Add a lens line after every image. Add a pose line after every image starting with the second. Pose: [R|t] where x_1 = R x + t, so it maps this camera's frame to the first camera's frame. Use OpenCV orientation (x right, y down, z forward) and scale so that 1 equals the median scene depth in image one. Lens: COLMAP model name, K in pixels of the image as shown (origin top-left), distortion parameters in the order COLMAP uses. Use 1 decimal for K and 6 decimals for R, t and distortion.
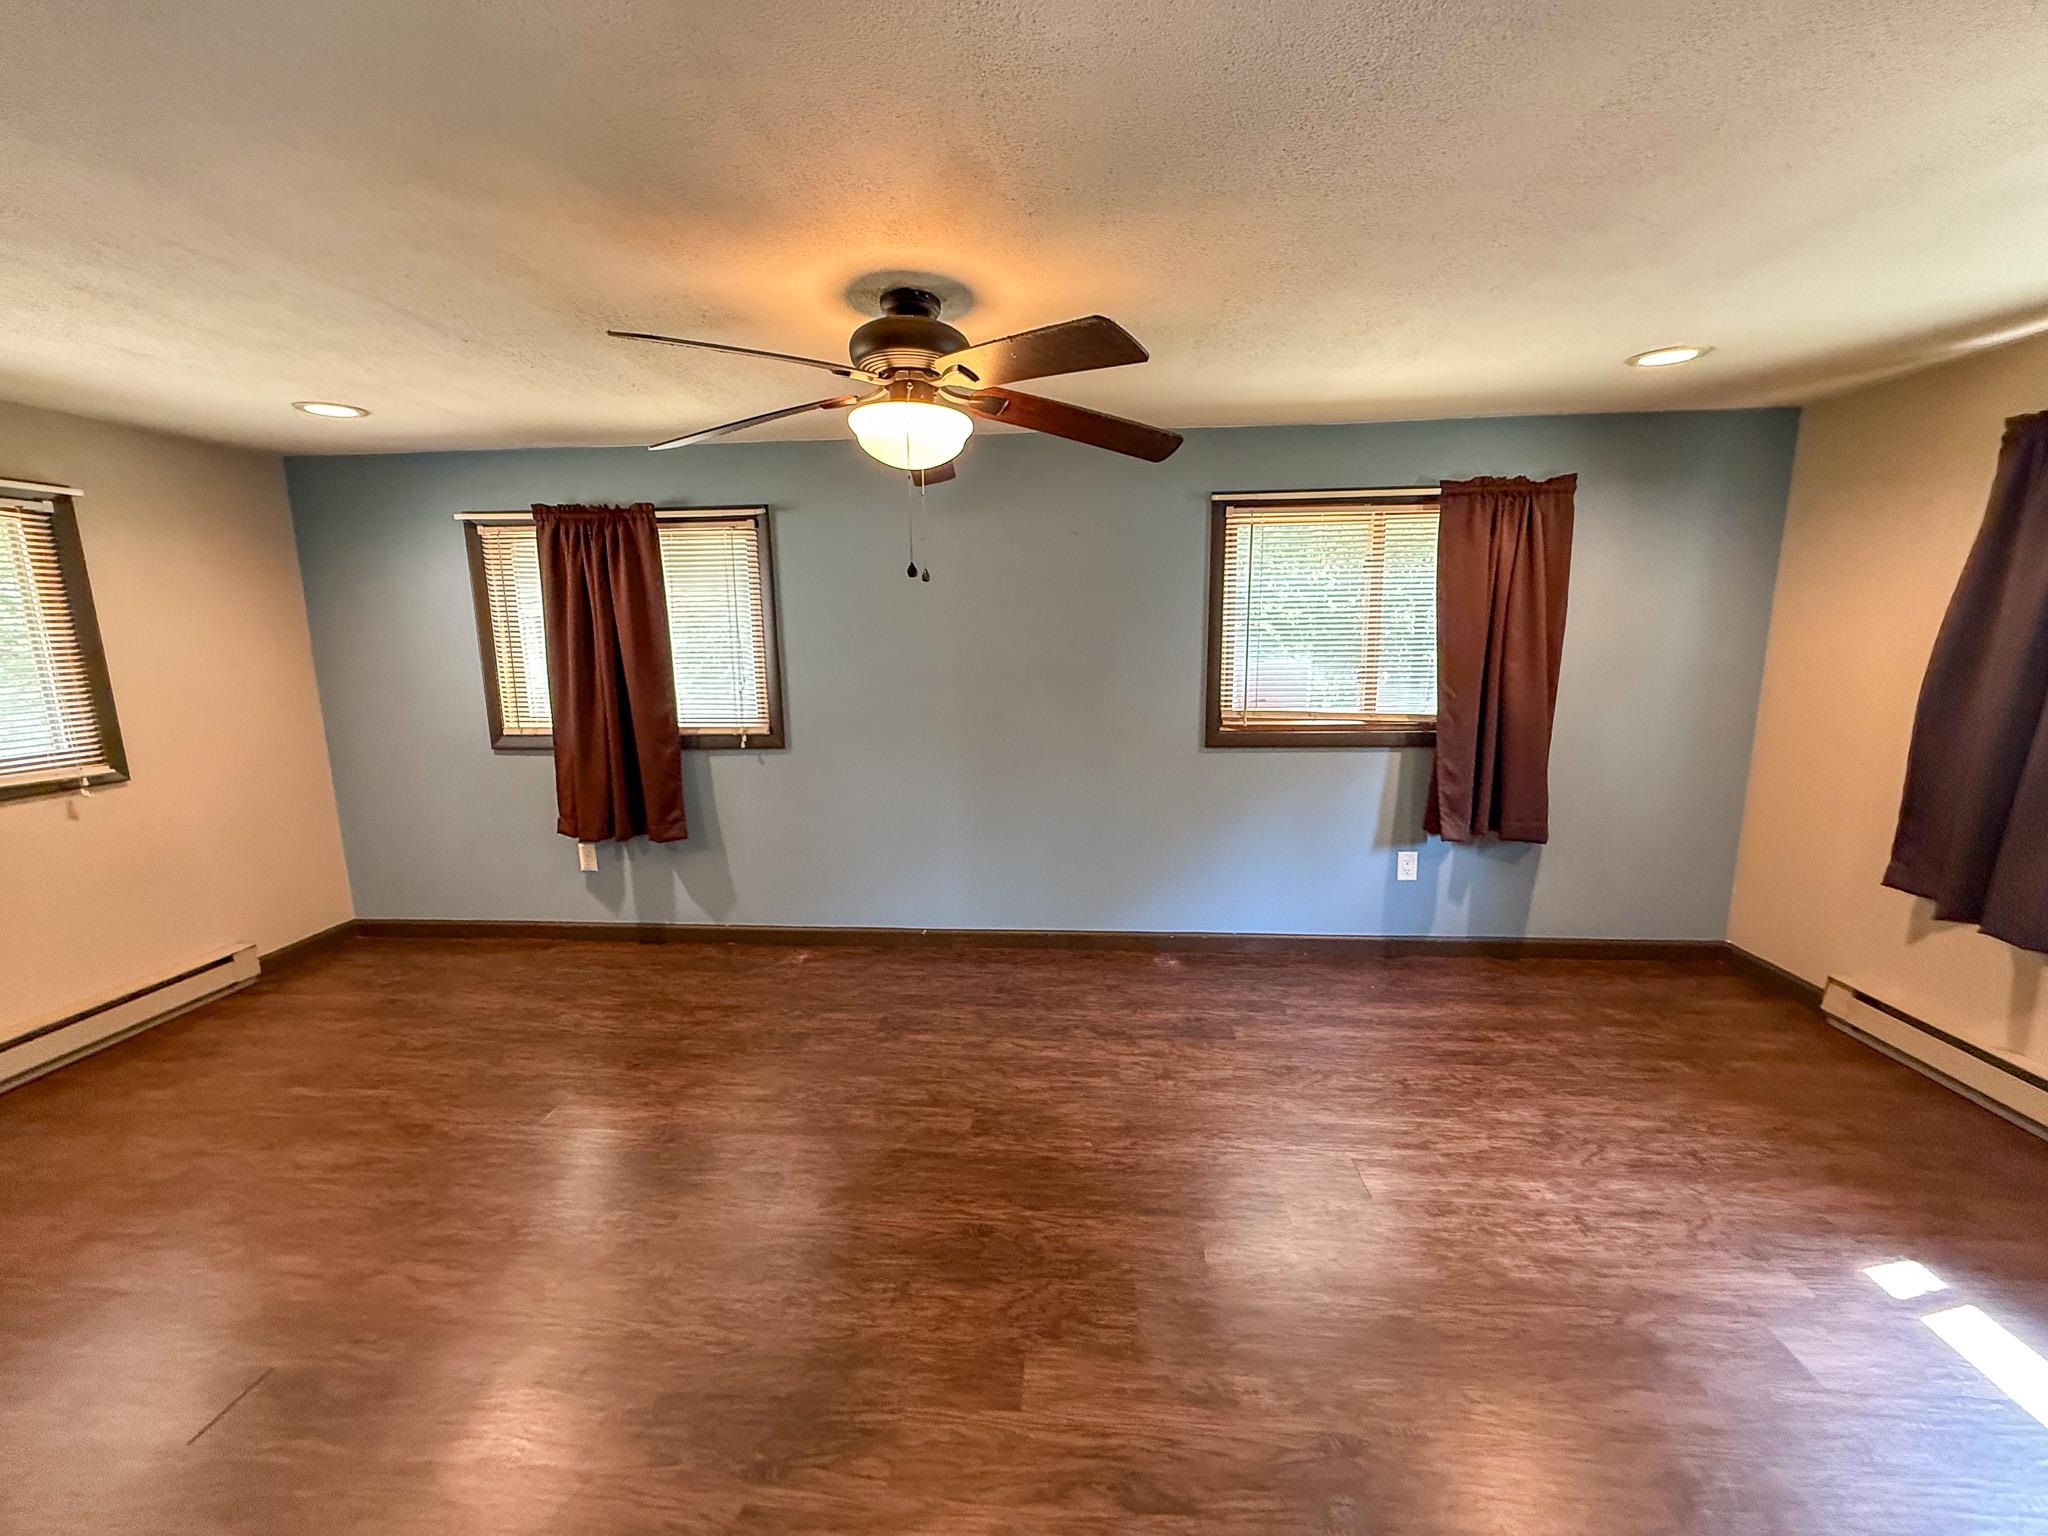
lens RADIAL K [[822.9, 0, 1018.7], [0, 822.9, 767.9], [0, 0, 1]] dist [-0.002019, -0.000595]
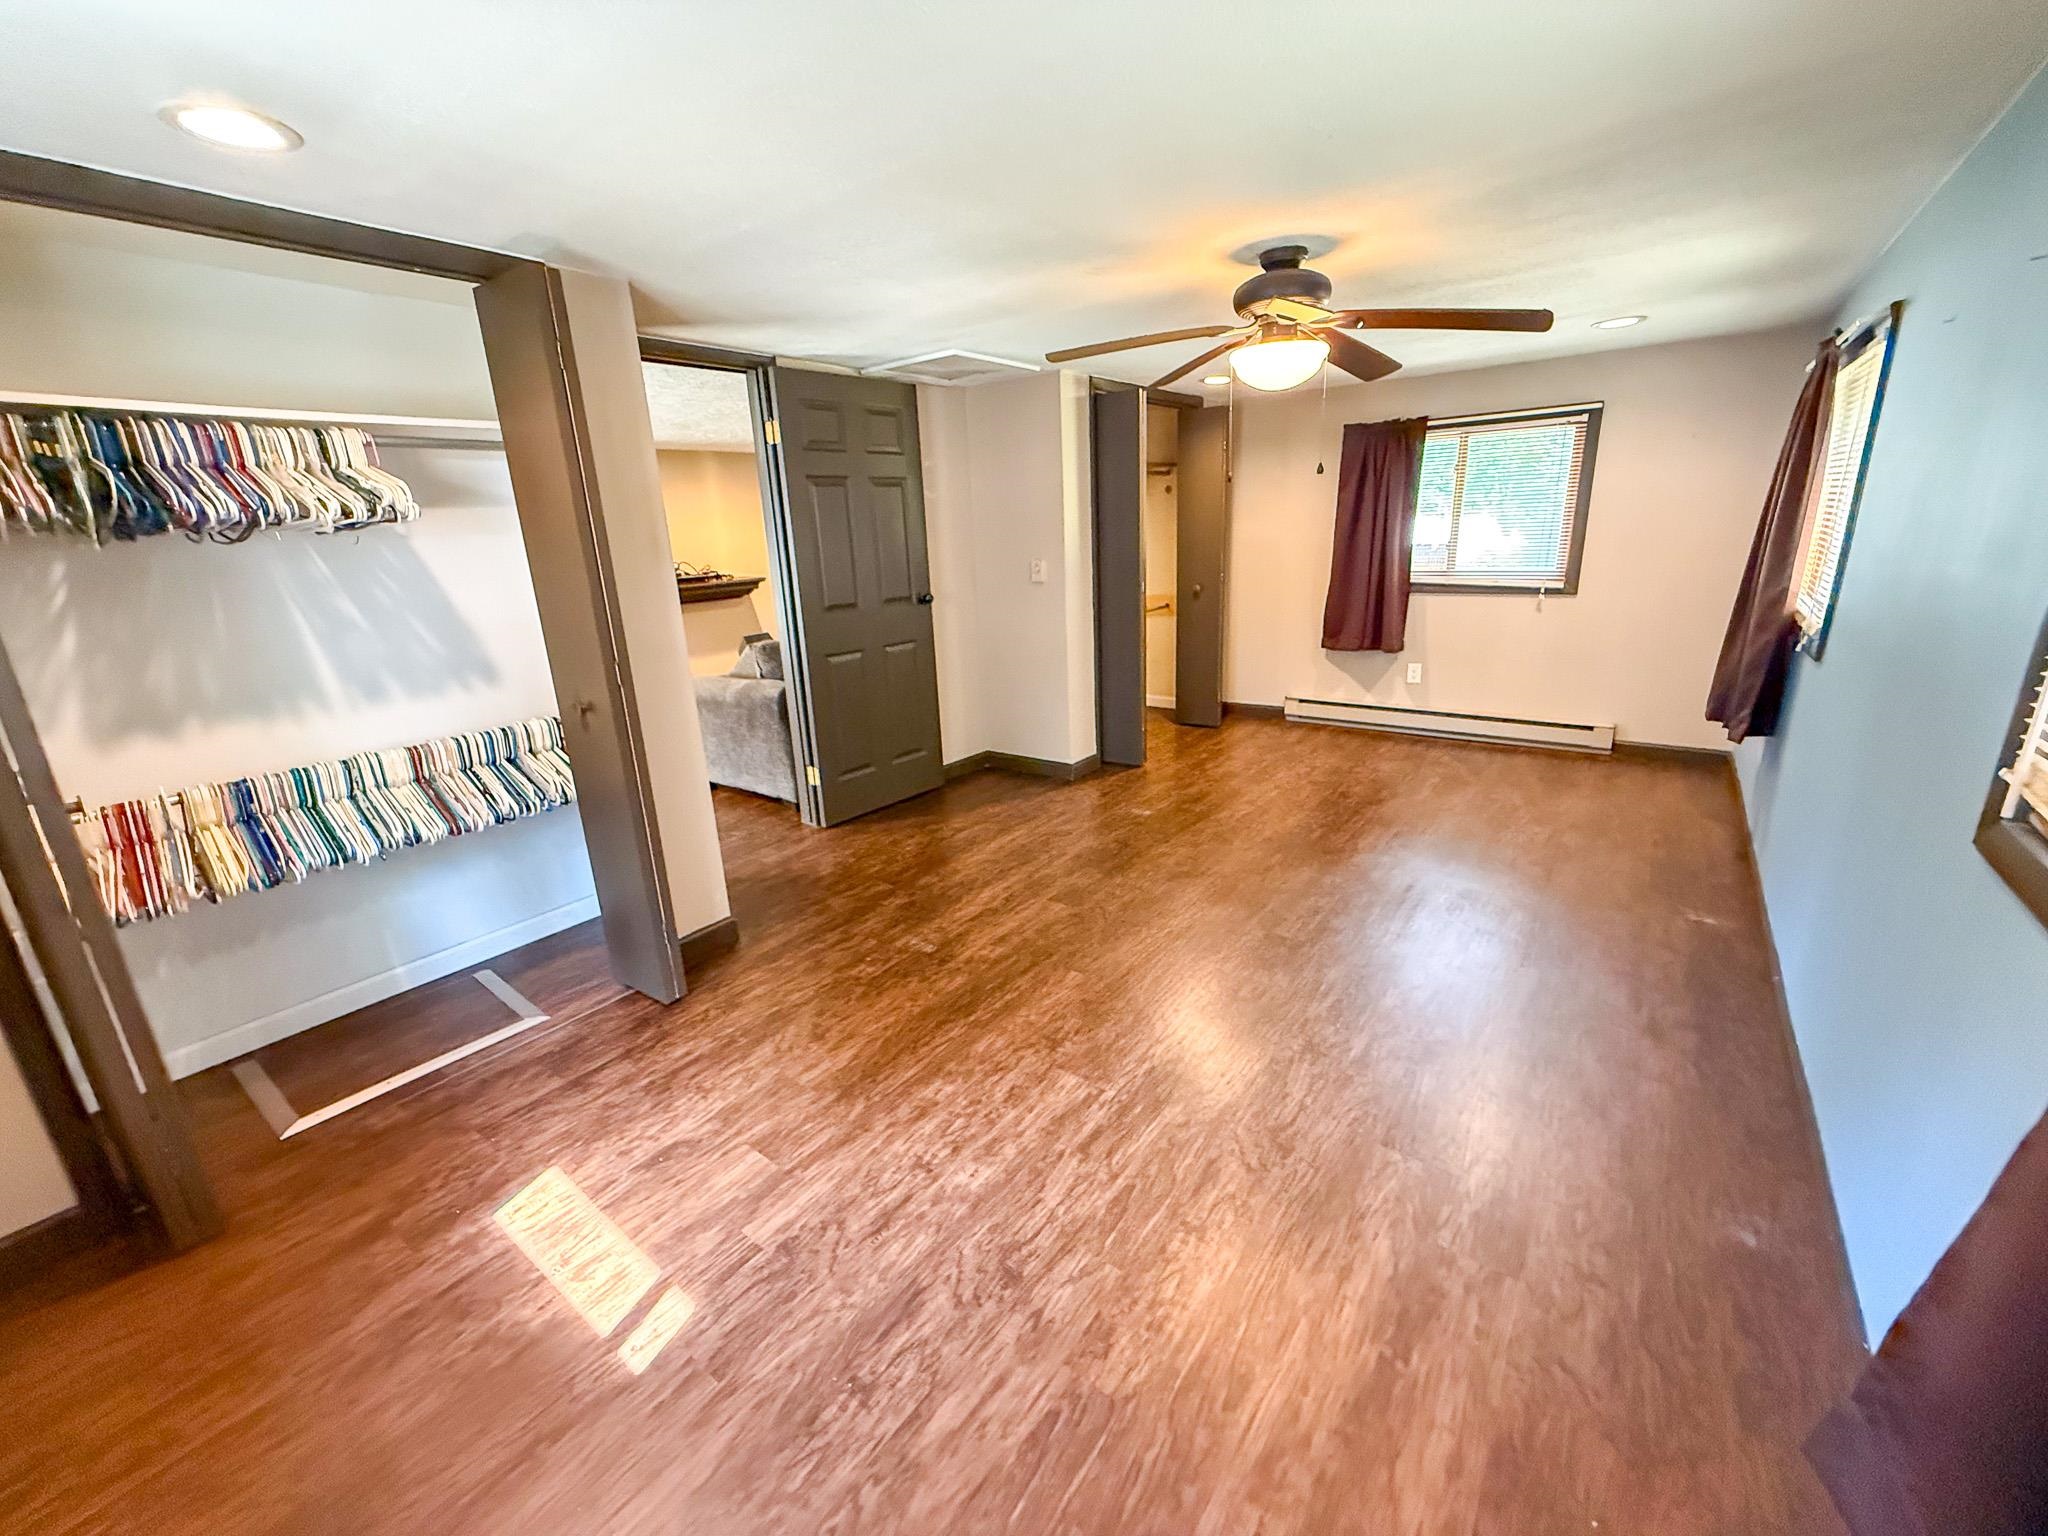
lens RADIAL K [[822.9, 0, 1022.1], [0, 822.9, 767.7], [0, 0, 1]] dist [-0.002019, -0.000595]
pose [[-0.536634, 0.274608, -0.797881, 1.224137], [-0.096103, 0.919521, 0.381110, -0.260018], [0.838324, 0.281196, -0.467056, 1.364402]]
